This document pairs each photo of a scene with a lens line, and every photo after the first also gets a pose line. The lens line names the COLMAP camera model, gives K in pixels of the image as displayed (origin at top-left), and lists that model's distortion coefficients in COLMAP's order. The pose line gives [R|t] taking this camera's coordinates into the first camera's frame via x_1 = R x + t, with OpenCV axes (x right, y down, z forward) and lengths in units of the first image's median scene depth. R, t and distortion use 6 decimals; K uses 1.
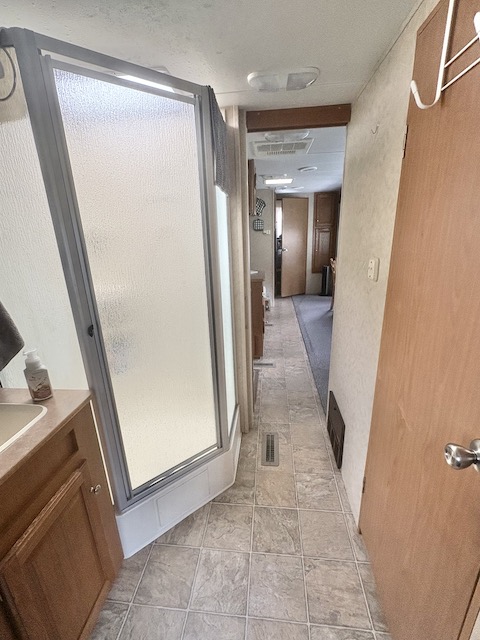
lens RADIAL K [[282.4, 0, 239.5], [0, 282.4, 322.8], [0, 0, 1]] dist [-0.009068, 0.001324]
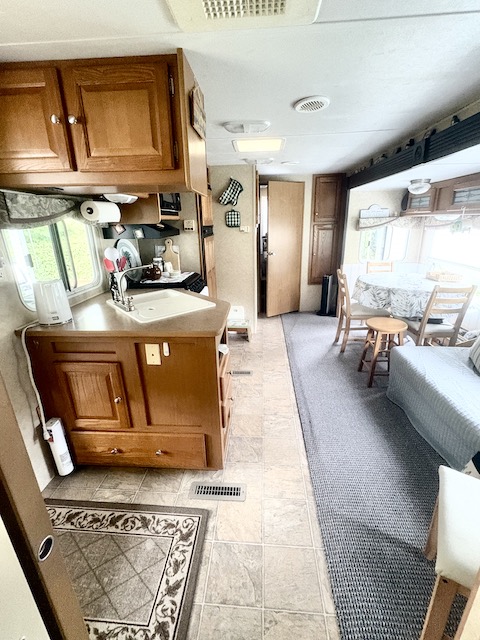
lens RADIAL K [[282.4, 0, 242.4], [0, 282.4, 317.3], [0, 0, 1]] dist [-0.009068, 0.001324]
pose [[0.999224, 0.002381, 0.039328, 0.056424], [-0.002515, 0.999991, 0.003342, -0.095692], [-0.039319, -0.003438, 0.999221, 0.275446]]
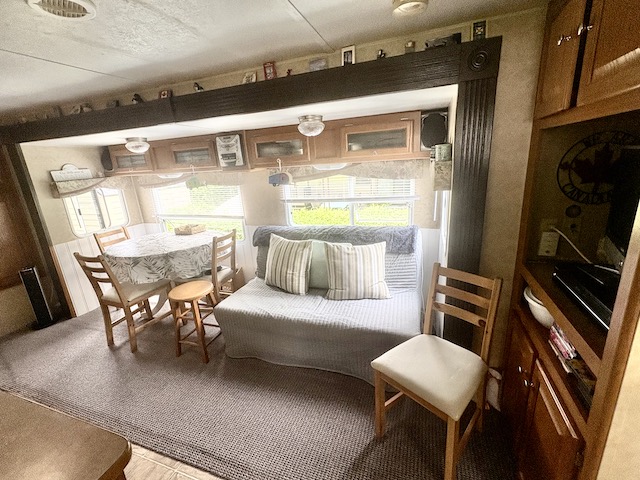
lens RADIAL K [[282.4, 0, 321.3], [0, 282.4, 238.8], [0, 0, 1]] dist [-0.009068, 0.001324]
pose [[0.240023, -0.231534, 0.942752, -0.017887], [0.352106, 0.925773, 0.137719, -0.142154], [-0.904660, 0.298893, 0.303731, 0.397654]]
